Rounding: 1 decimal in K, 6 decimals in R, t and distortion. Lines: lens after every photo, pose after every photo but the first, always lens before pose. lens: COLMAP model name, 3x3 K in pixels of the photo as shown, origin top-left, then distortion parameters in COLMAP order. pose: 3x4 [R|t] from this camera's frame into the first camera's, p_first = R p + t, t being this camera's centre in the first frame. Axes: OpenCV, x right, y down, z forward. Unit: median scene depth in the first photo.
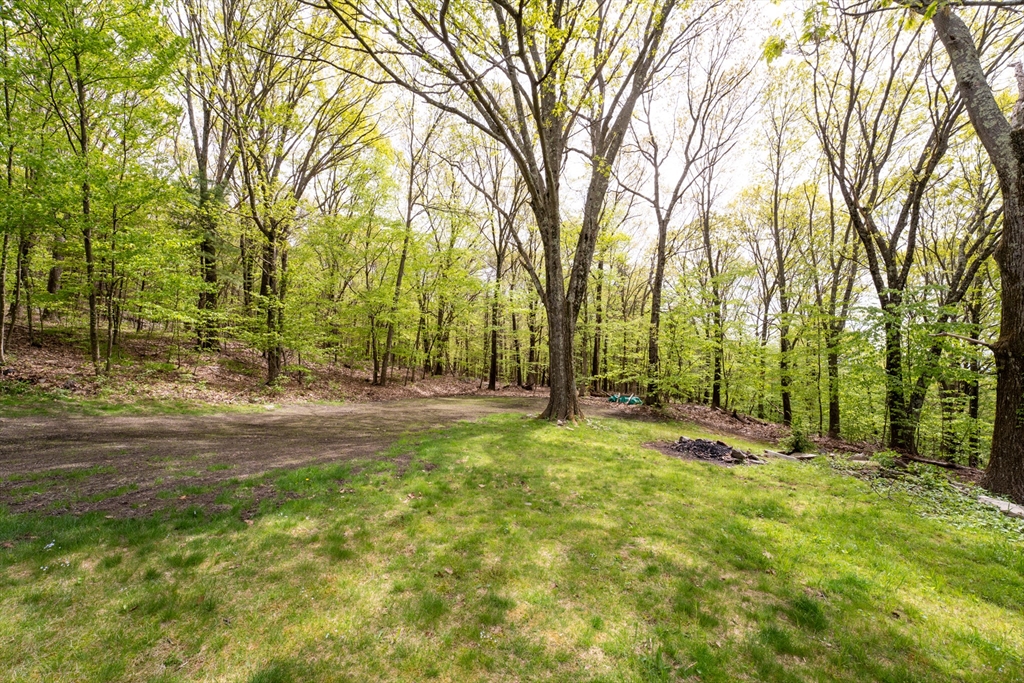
lens RADIAL K [[410.8, 0, 513.3], [0, 410.8, 344.9], [0, 0, 1]] dist [-0.000199, -0.000129]
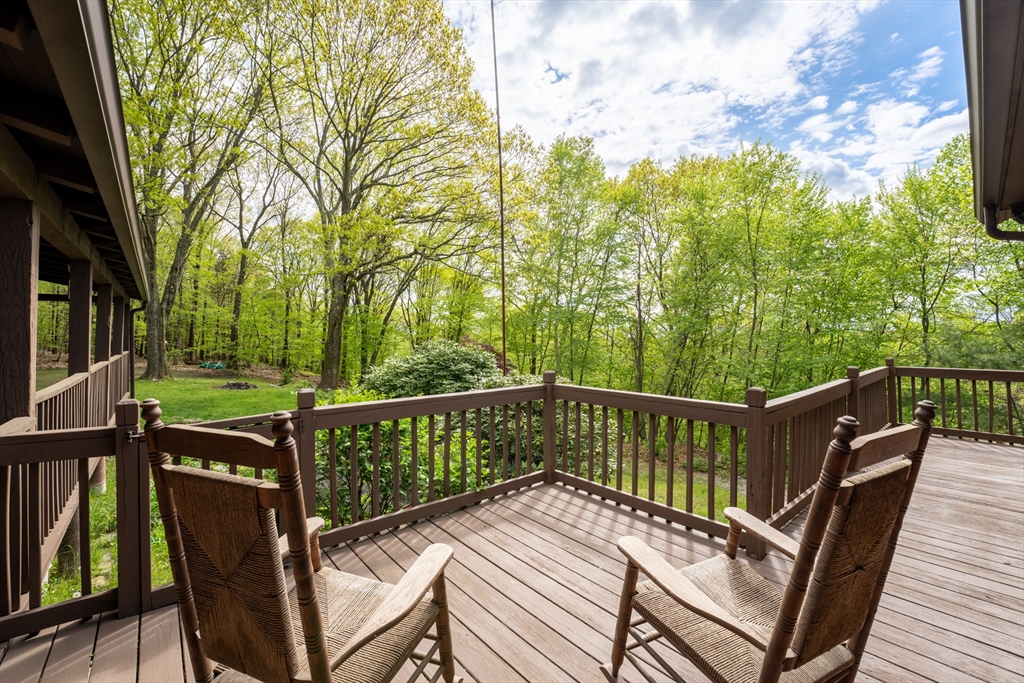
lens RADIAL K [[434.0, 0, 512.0], [0, 434.0, 341.5], [0, 0, 1]] dist [-0.000272, -0.000045]
pose [[0.687893, -0.004029, 0.725801, -0.105441], [-0.053765, 0.996954, 0.056491, -0.093374], [-0.723818, -0.077883, 0.685581, -0.786534]]
